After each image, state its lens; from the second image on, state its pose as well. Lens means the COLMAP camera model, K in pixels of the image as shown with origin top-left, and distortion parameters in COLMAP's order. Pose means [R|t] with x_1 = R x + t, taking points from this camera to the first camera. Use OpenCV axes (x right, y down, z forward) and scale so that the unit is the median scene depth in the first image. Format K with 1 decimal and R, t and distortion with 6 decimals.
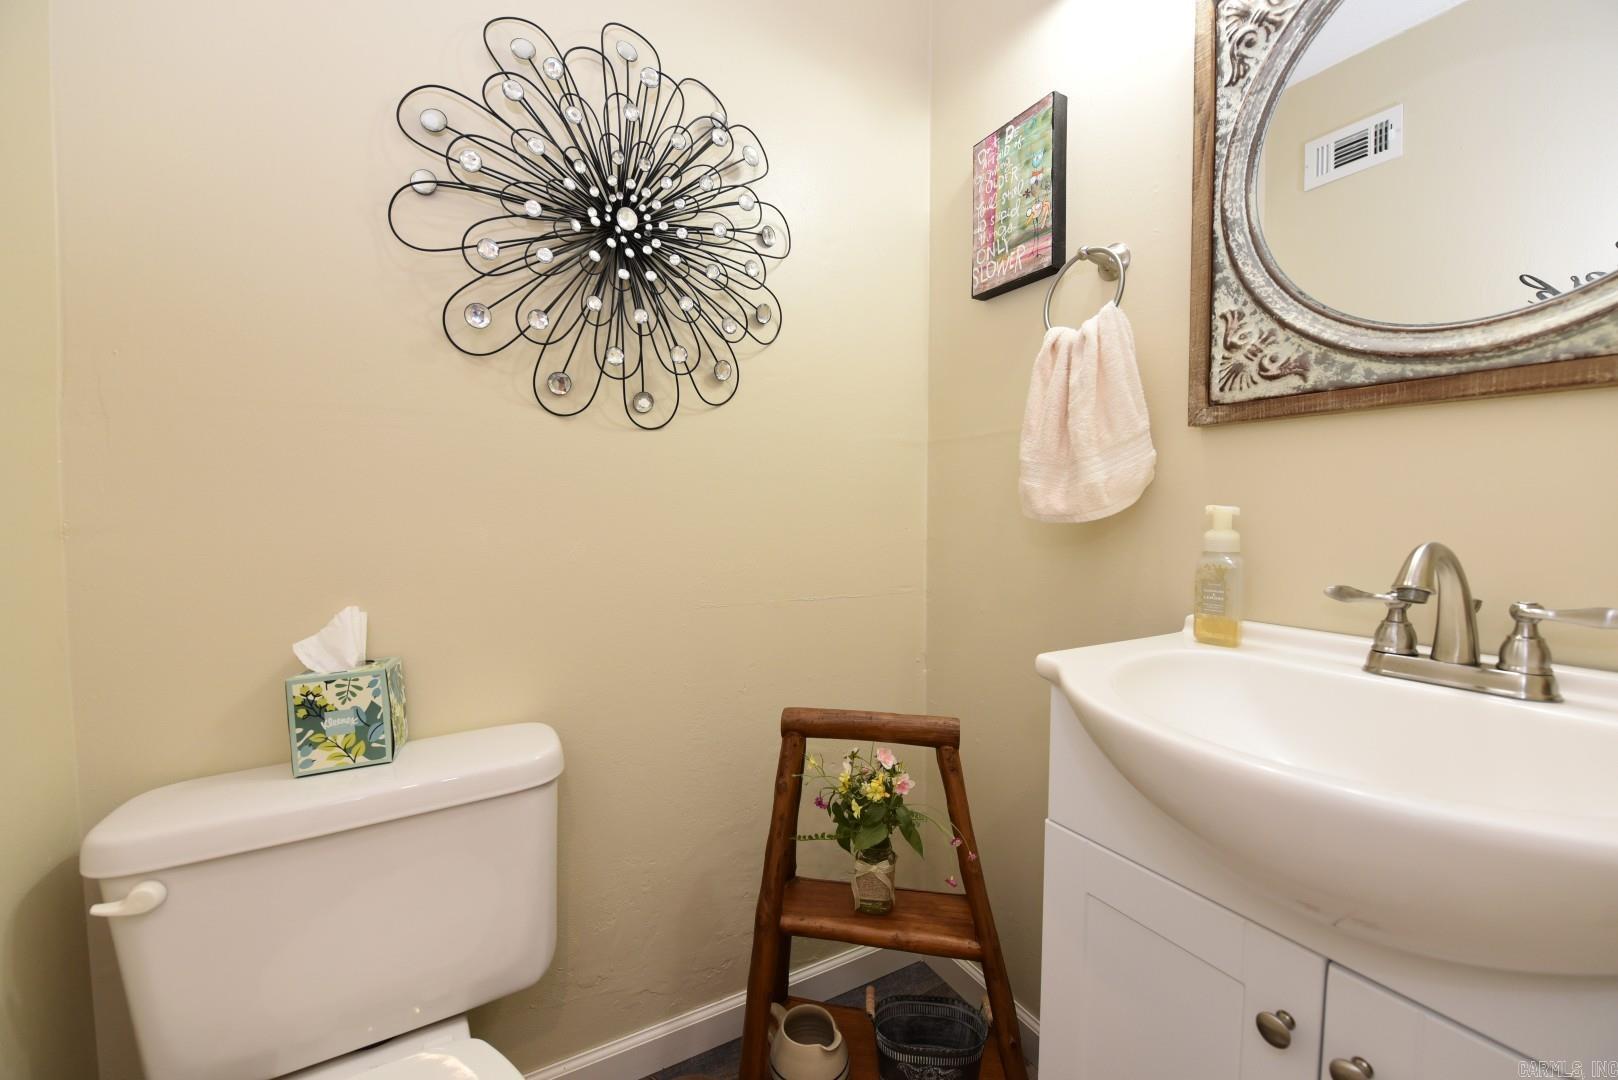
lens RADIAL K [[642.0, 0, 813.0], [0, 642.0, 540.9], [0, 0, 1]] dist [-0.017377, -0.001672]
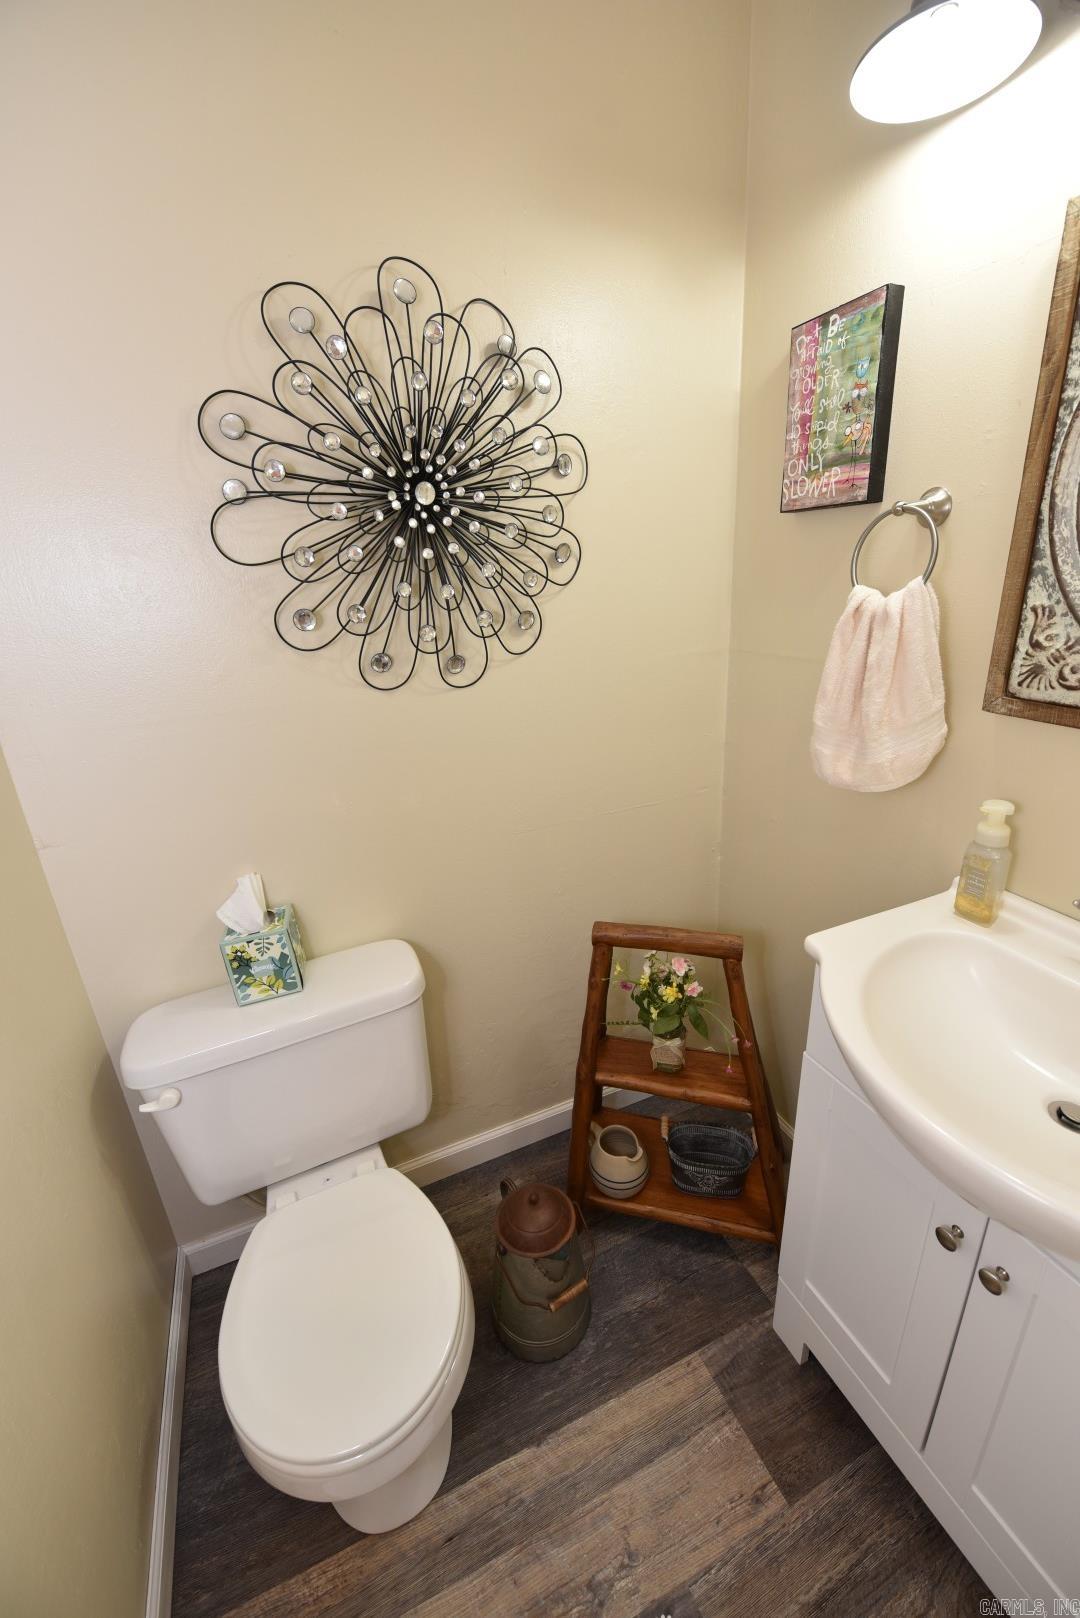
lens RADIAL K [[642.0, 0, 539.0], [0, 642.0, 804.3], [0, 0, 1]] dist [-0.017377, -0.001672]
pose [[0.992116, -0.013946, -0.124548, 0.005863], [0.051010, 0.952682, 0.299657, -0.338172], [0.114476, -0.303648, 0.945882, -0.084923]]
